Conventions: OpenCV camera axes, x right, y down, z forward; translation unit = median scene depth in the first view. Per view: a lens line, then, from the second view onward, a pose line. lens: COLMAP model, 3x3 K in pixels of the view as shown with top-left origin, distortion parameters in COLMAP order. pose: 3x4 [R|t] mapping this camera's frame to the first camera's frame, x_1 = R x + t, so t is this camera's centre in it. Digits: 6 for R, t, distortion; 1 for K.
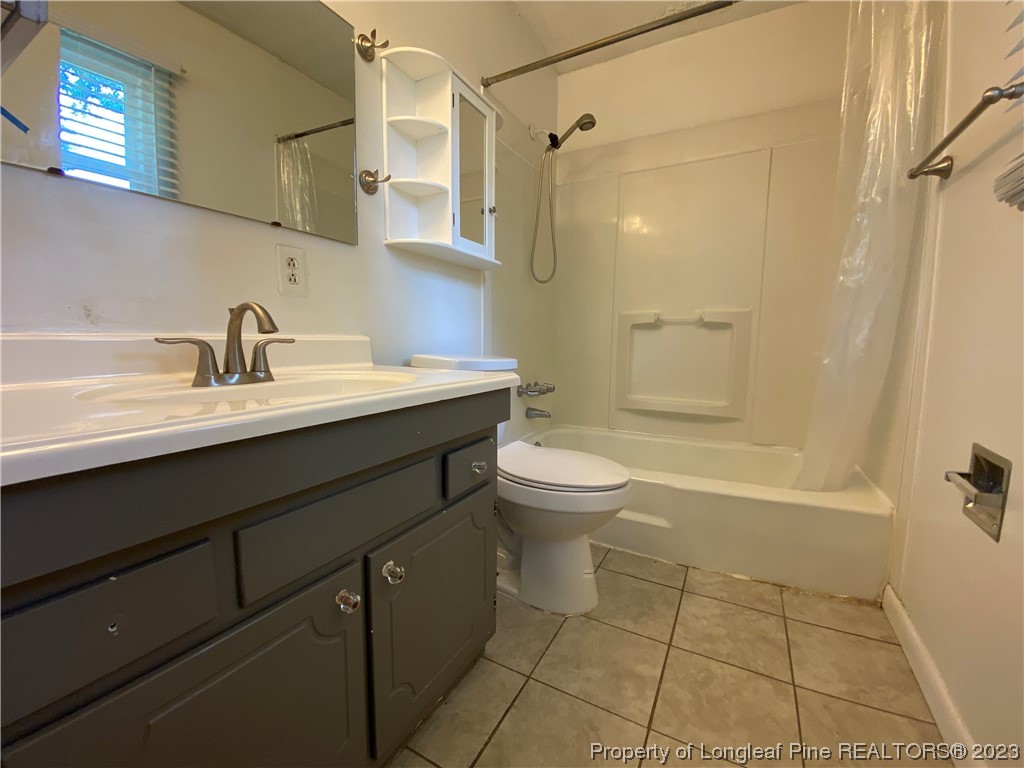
lens RADIAL K [[416.6, 0, 509.3], [0, 416.6, 381.1], [0, 0, 1]] dist [0.044407, -0.036802]
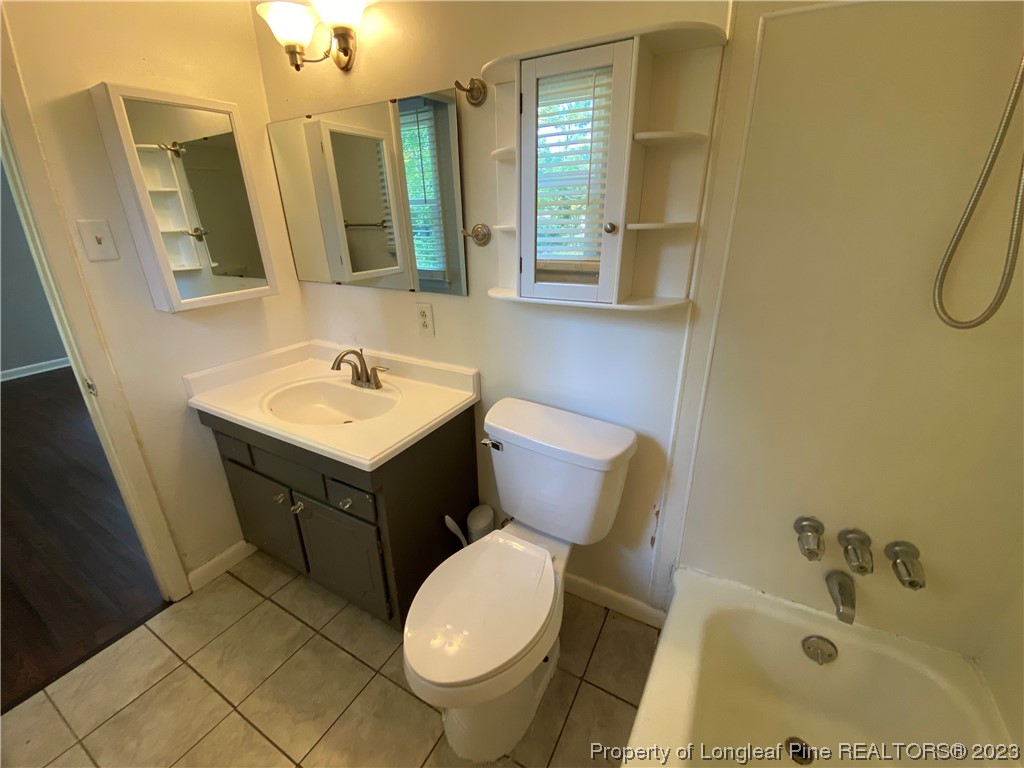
lens RADIAL K [[416.6, 0, 509.3], [0, 416.6, 381.1], [0, 0, 1]] dist [0.044407, -0.036802]
pose [[0.003940, 0.360825, -0.932625, 0.909840], [-0.084655, 0.929405, 0.359221, -0.607924], [0.996403, 0.077536, 0.034208, 1.258525]]
